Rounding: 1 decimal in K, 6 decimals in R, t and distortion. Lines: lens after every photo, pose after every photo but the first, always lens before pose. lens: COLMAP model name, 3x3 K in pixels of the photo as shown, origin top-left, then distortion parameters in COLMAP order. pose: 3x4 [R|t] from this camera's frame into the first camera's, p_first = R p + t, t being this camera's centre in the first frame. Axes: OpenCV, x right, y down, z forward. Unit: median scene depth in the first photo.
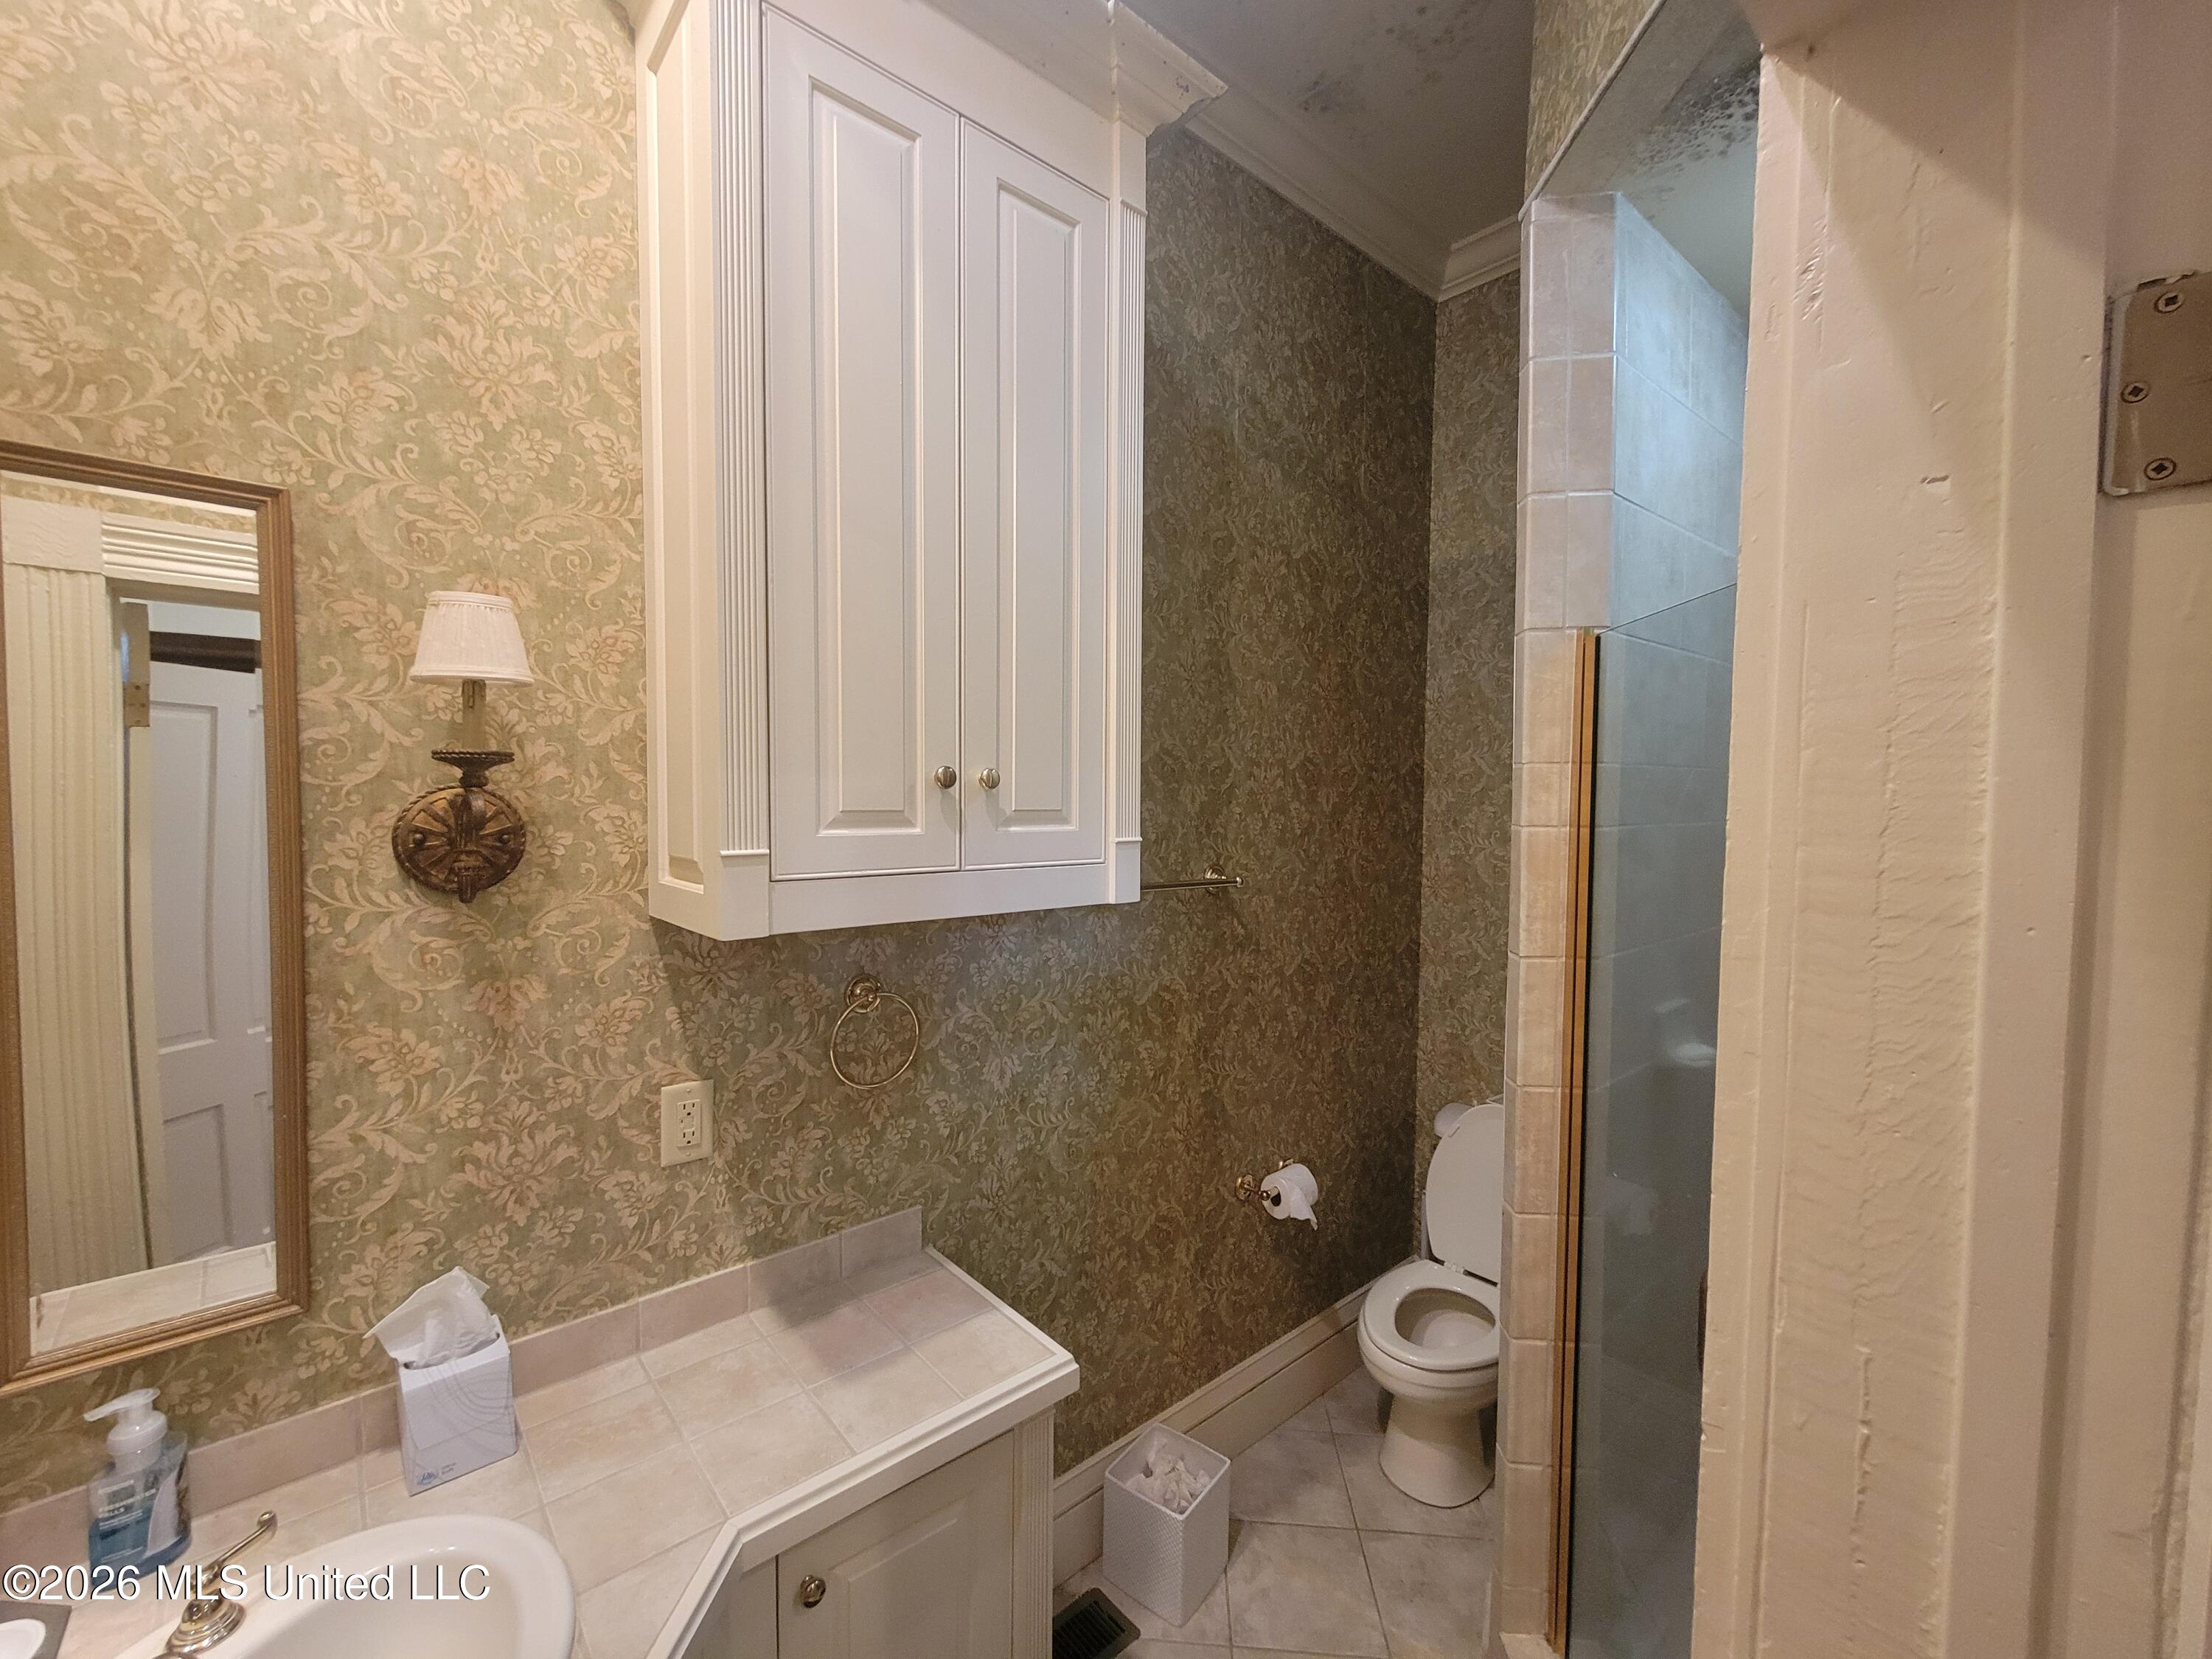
lens RADIAL K [[900.7, 0, 1107.3], [0, 900.7, 832.5], [0, 0, 1]] dist [-0.001439, 0.001593]
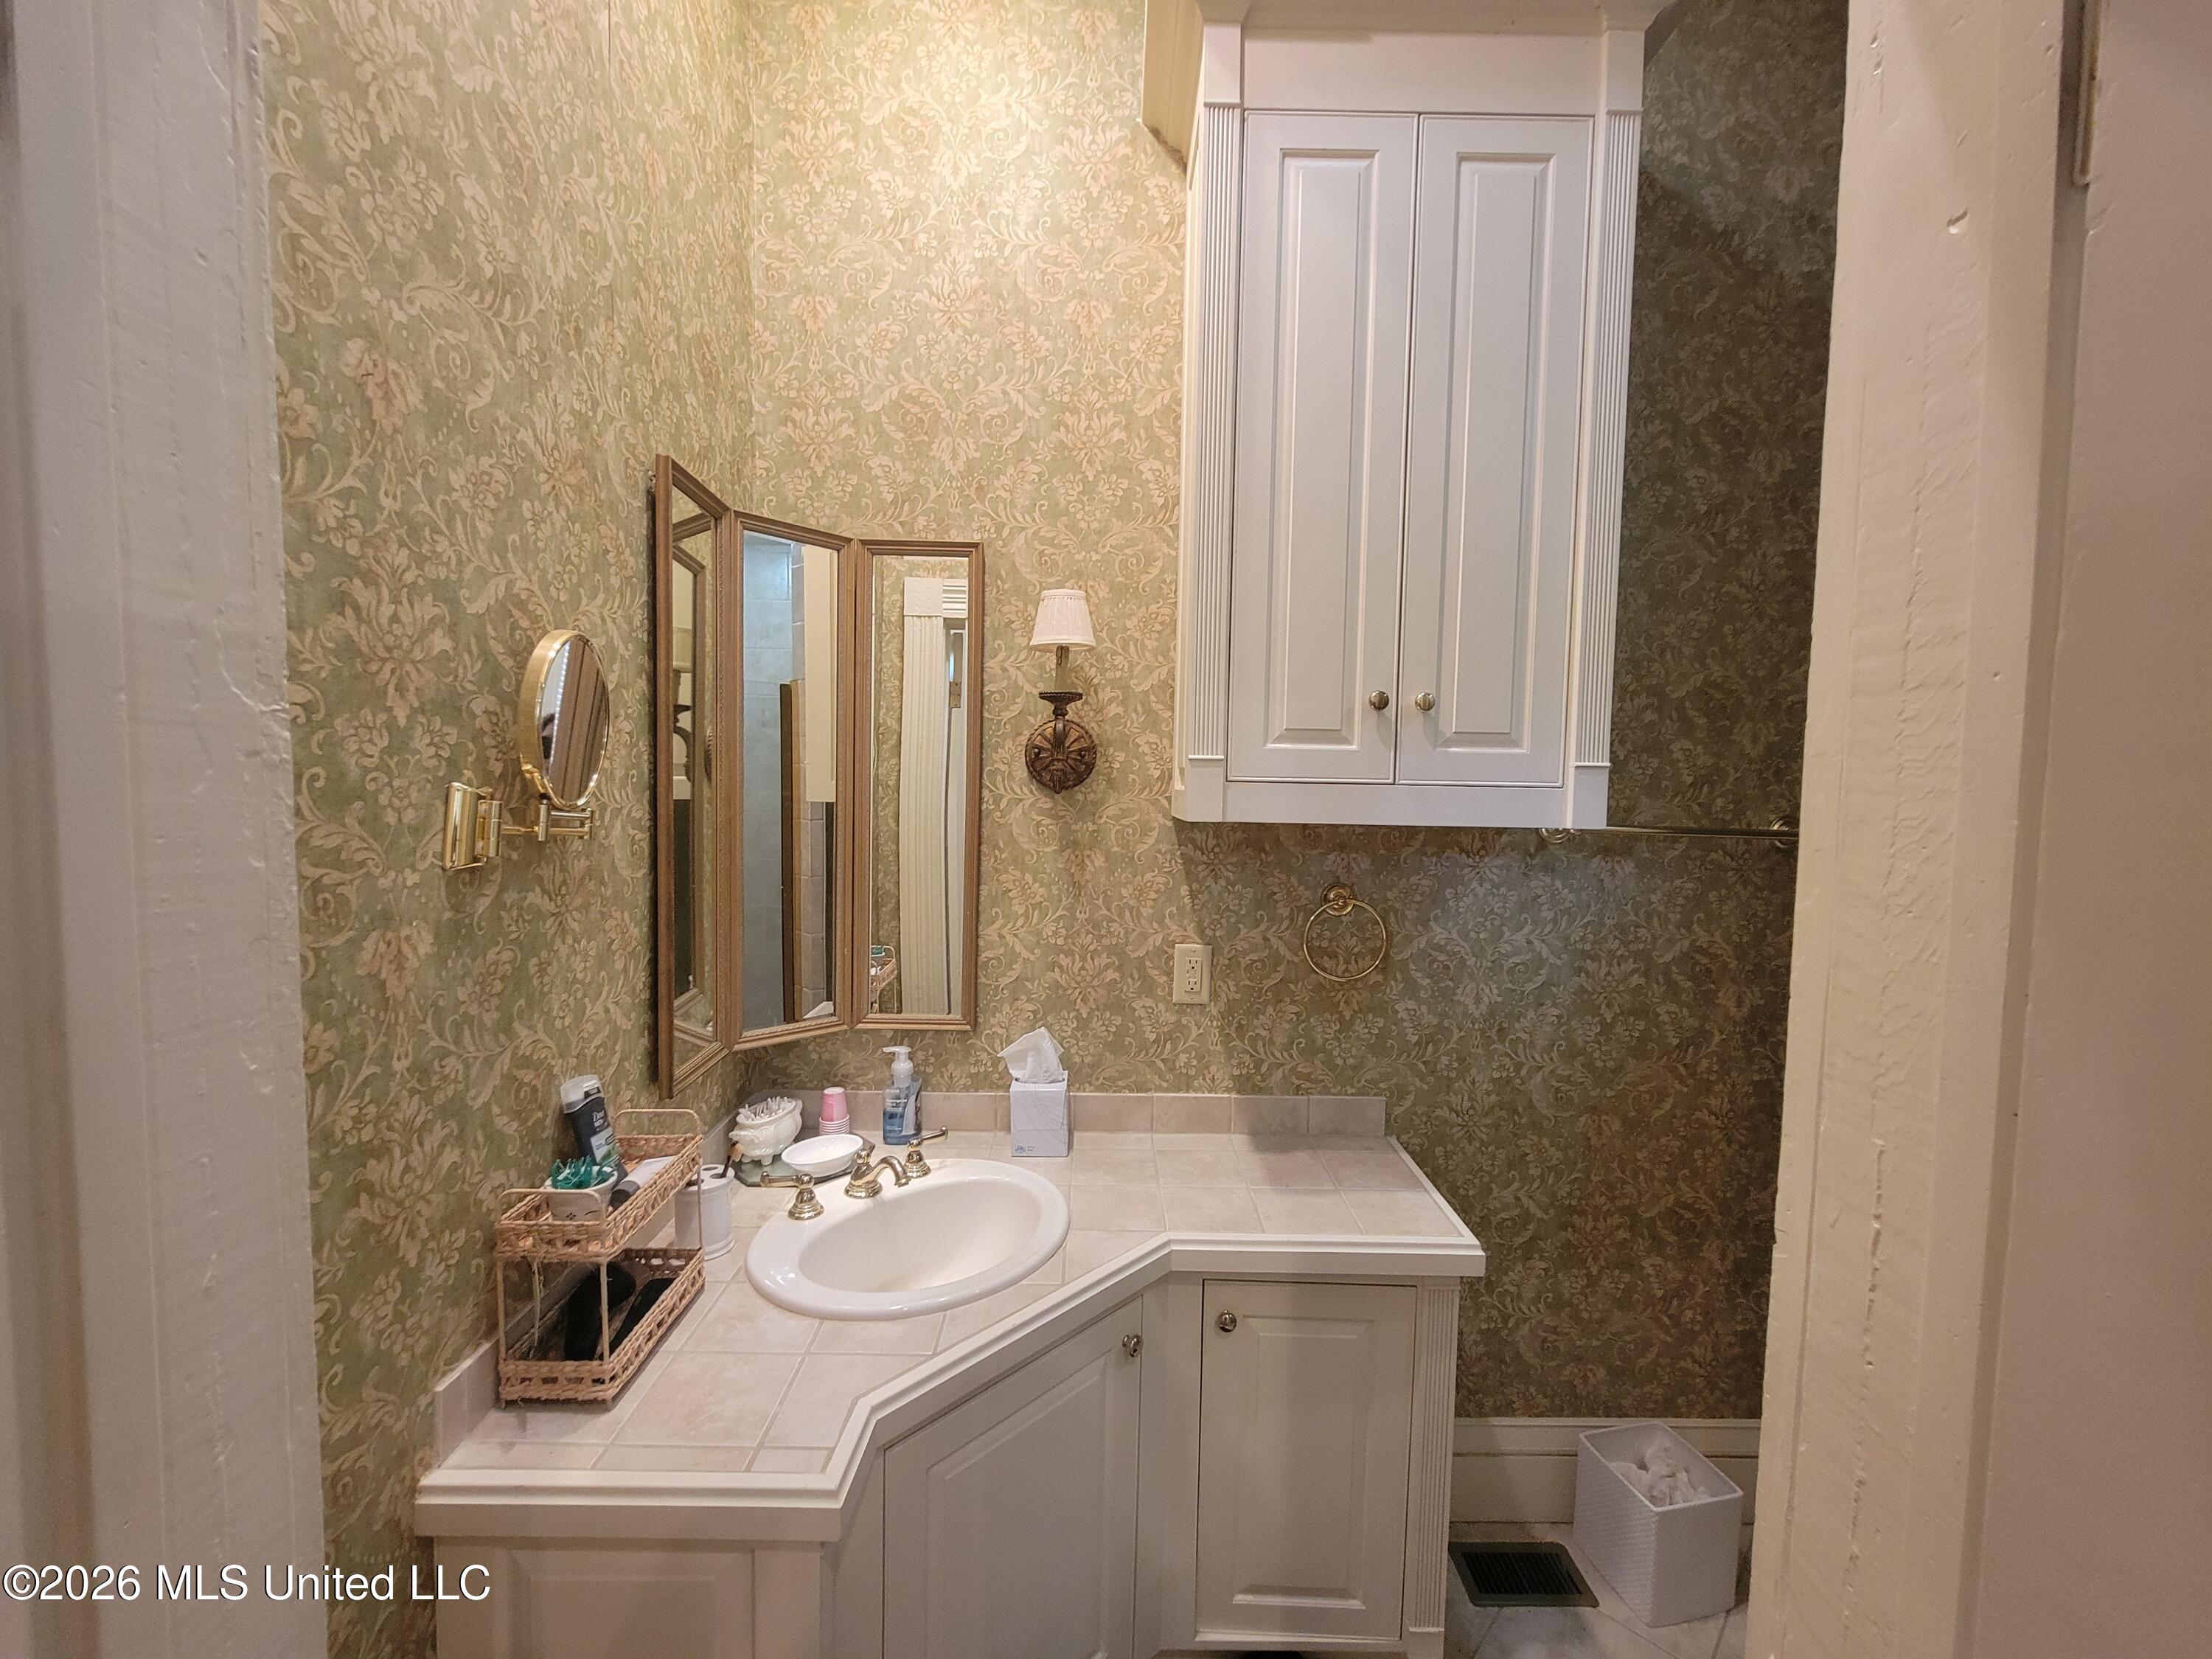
lens RADIAL K [[900.7, 0, 1107.1], [0, 900.7, 823.7], [0, 0, 1]] dist [-0.001439, 0.001593]
pose [[0.762253, 0.036480, -0.646251, 0.307039], [-0.036978, 0.999234, 0.012791, 0.094150], [0.646223, 0.014147, 0.763018, -0.103275]]
